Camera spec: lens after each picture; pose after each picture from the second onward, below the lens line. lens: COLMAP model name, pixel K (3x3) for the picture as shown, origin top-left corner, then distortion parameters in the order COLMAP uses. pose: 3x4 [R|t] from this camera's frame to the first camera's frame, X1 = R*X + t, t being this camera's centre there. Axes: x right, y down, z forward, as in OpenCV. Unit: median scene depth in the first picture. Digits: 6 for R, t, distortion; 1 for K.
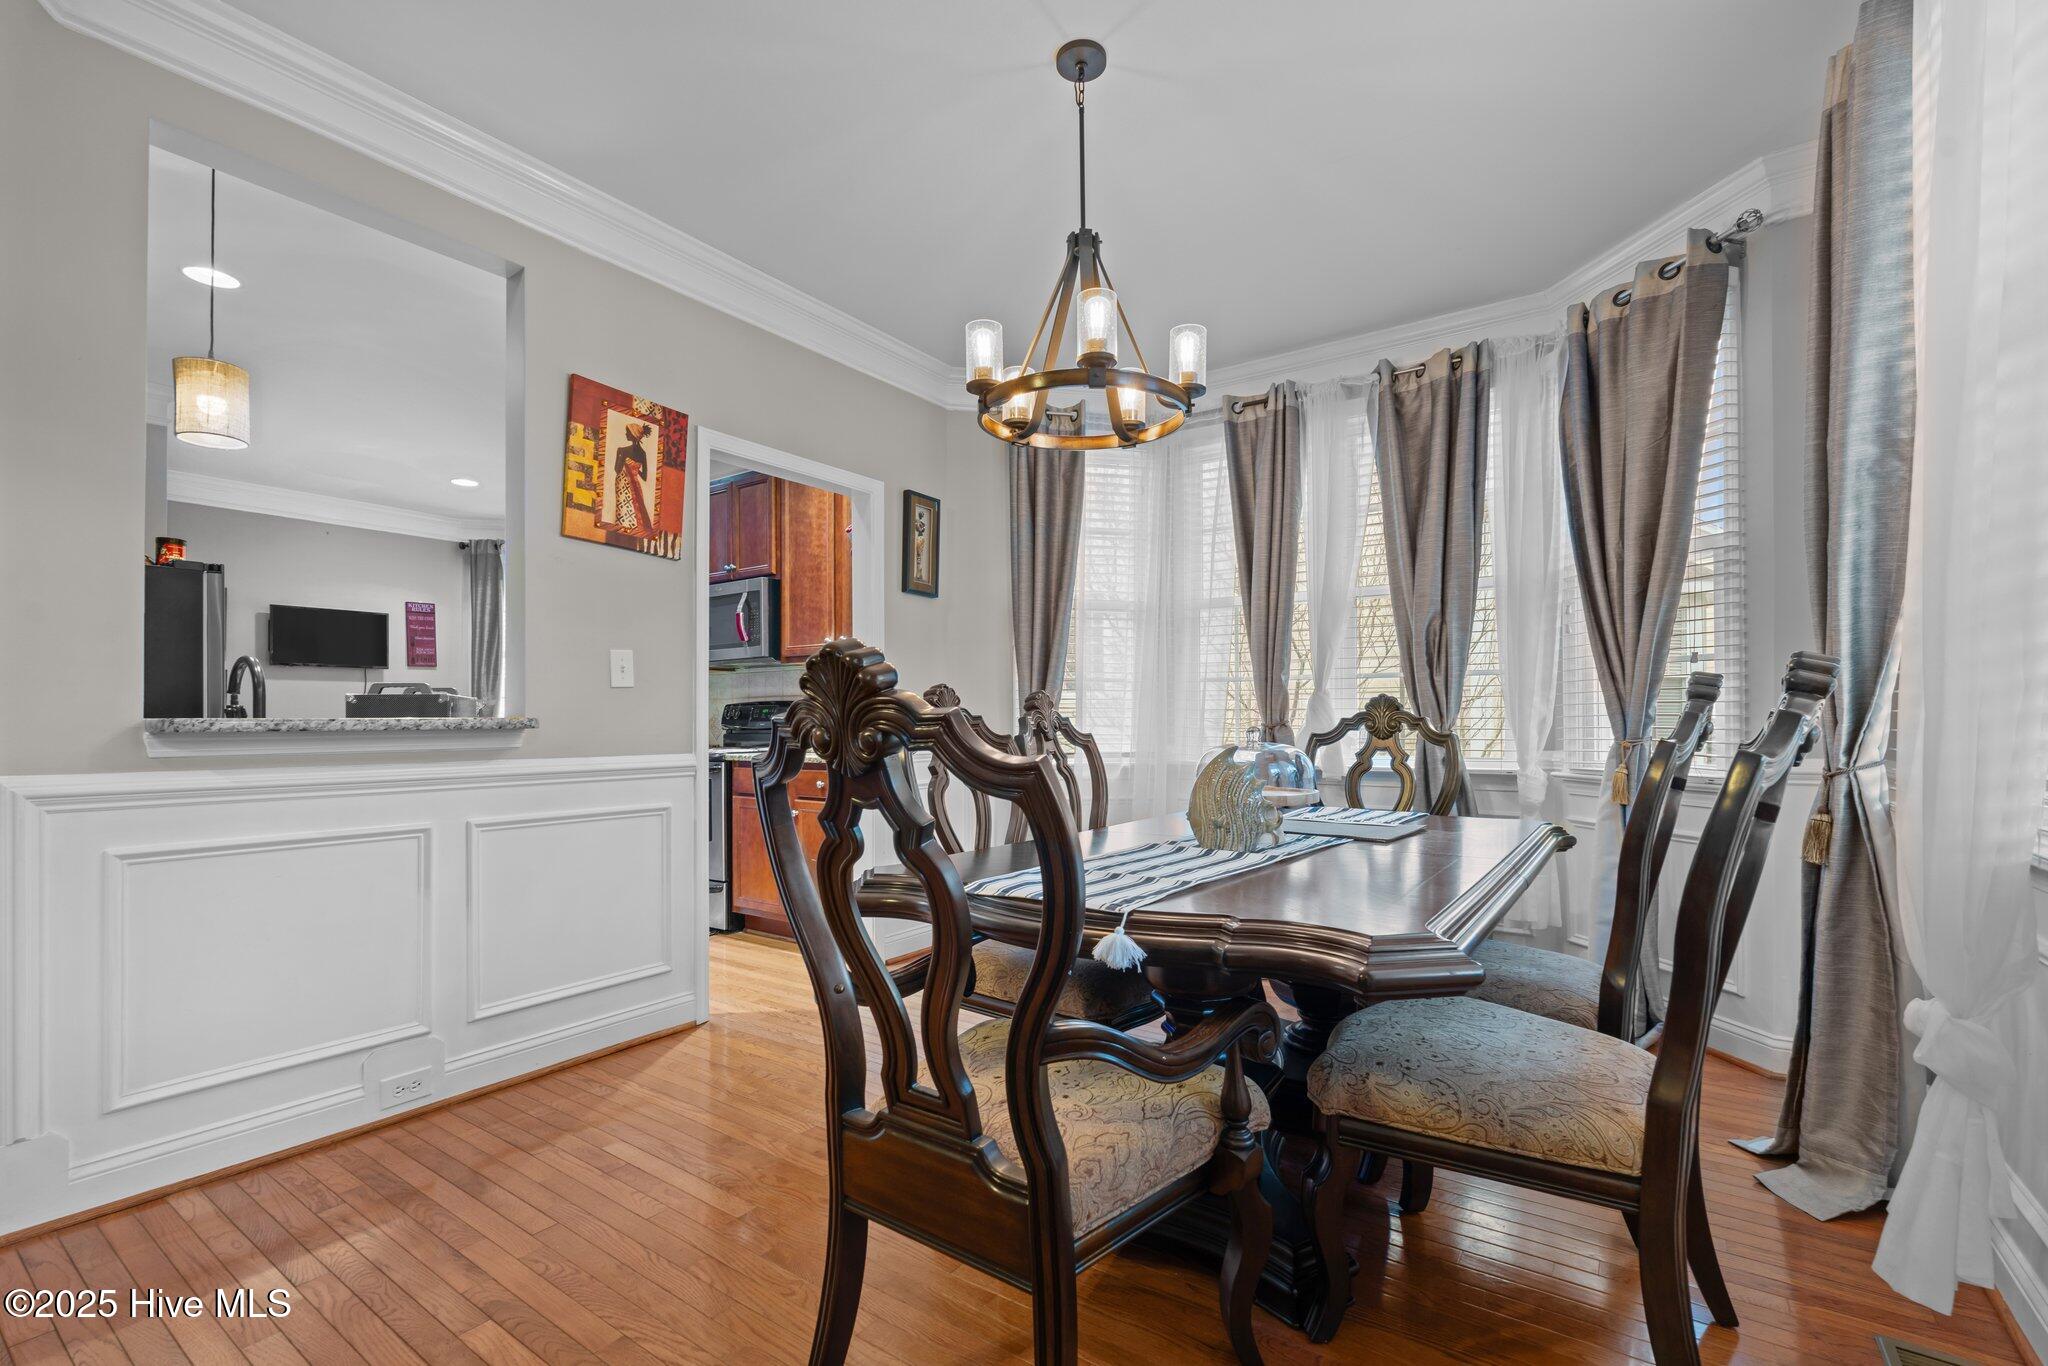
lens RADIAL K [[912.0, 0, 1000.2], [0, 912.0, 721.9], [0, 0, 1]] dist [-0.004587, -0.000546]
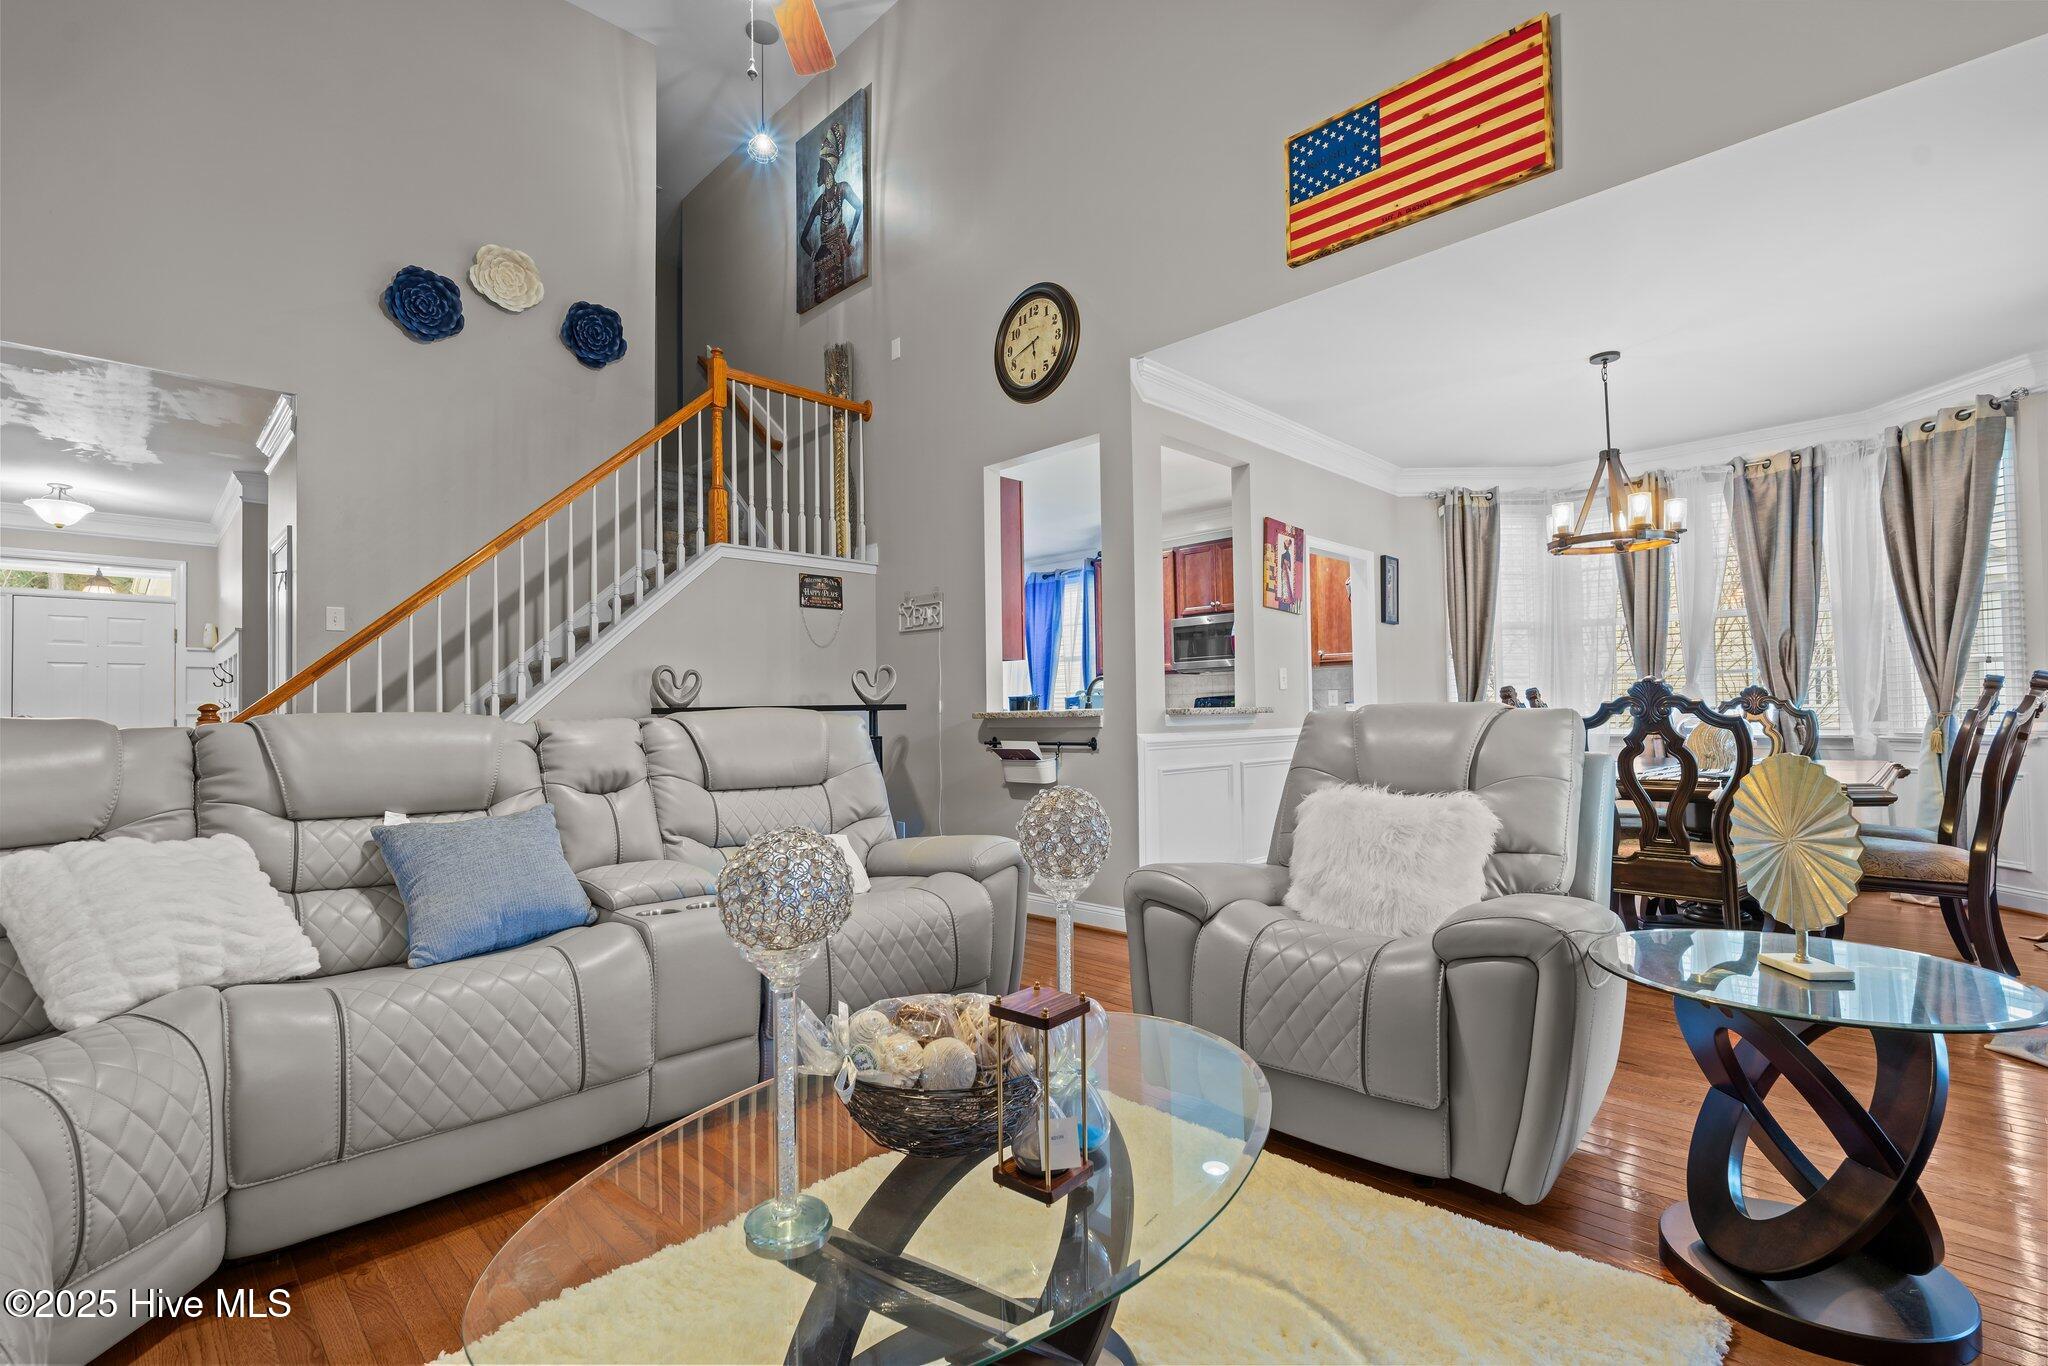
lens RADIAL K [[912.0, 0, 1014.3], [0, 912.0, 696.4], [0, 0, 1]] dist [-0.004587, -0.000546]
pose [[0.984932, -0.014017, -0.172372, -0.597941], [0.011158, 0.999784, -0.017542, 0.001237], [0.172581, 0.015355, 0.984876, -0.795174]]
